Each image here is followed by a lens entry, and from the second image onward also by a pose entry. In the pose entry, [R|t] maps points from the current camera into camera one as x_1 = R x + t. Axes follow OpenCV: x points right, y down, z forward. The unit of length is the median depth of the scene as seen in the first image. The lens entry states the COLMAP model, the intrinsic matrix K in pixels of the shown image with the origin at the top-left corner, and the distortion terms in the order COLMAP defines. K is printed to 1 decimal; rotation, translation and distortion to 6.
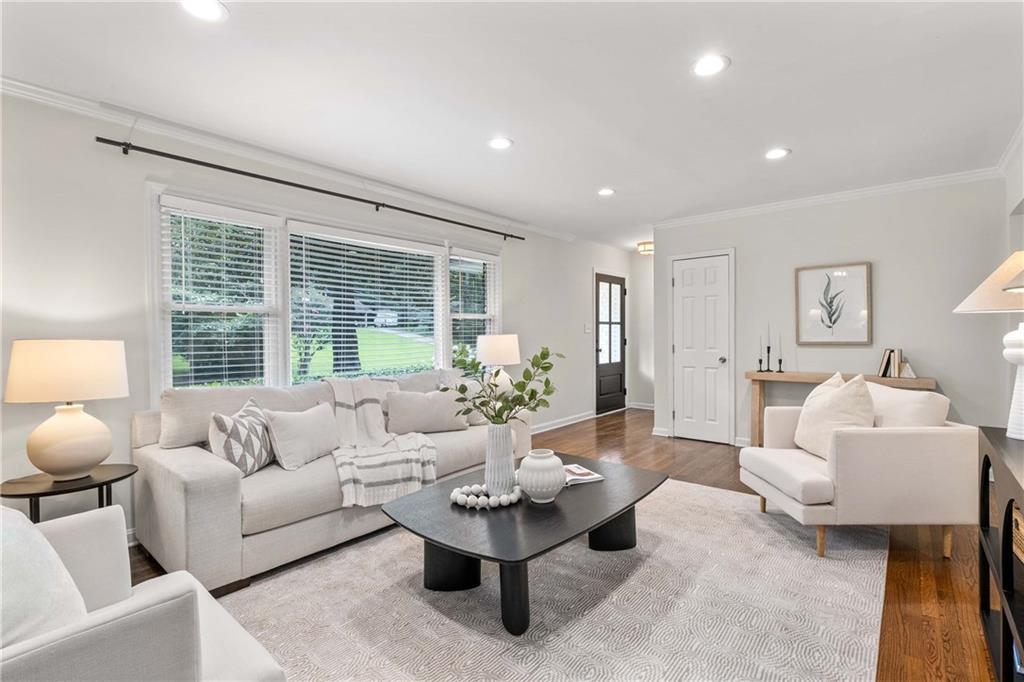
lens RADIAL K [[487.7, 0, 520.5], [0, 487.7, 340.2], [0, 0, 1]] dist [-0.000046, -0.000282]
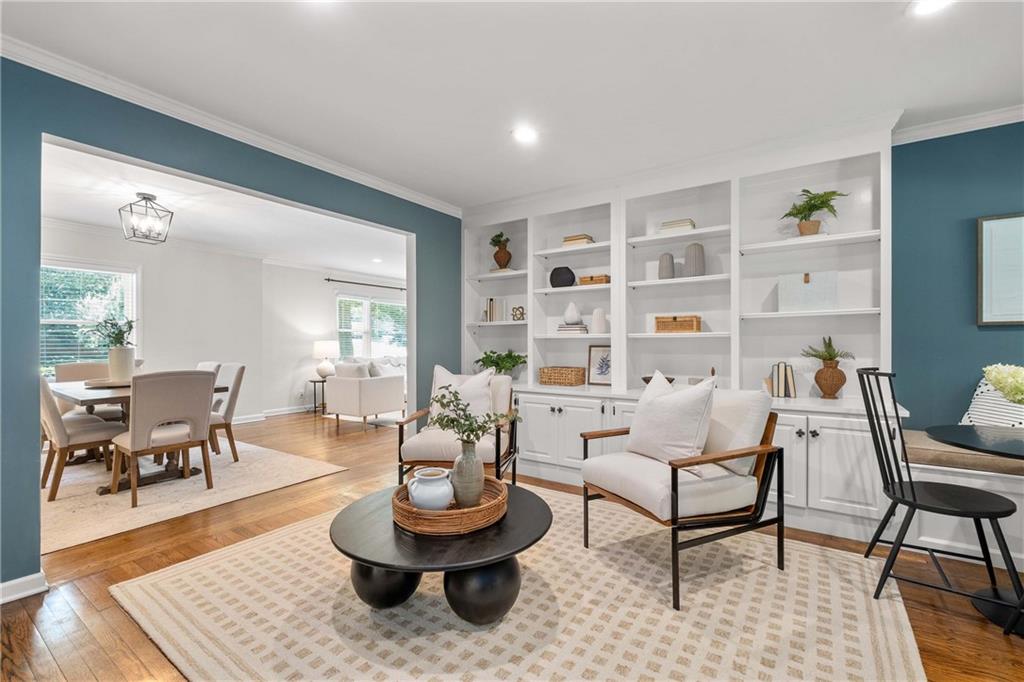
lens RADIAL K [[439.2, 0, 519.9], [0, 439.2, 343.3], [0, 0, 1]] dist [-0.002313, -0.000360]
pose [[0.993058, 0.005825, 0.117485, 0.042817], [-0.004103, 0.999881, -0.014896, 0.026251], [-0.117558, 0.014310, 0.992963, -1.034043]]
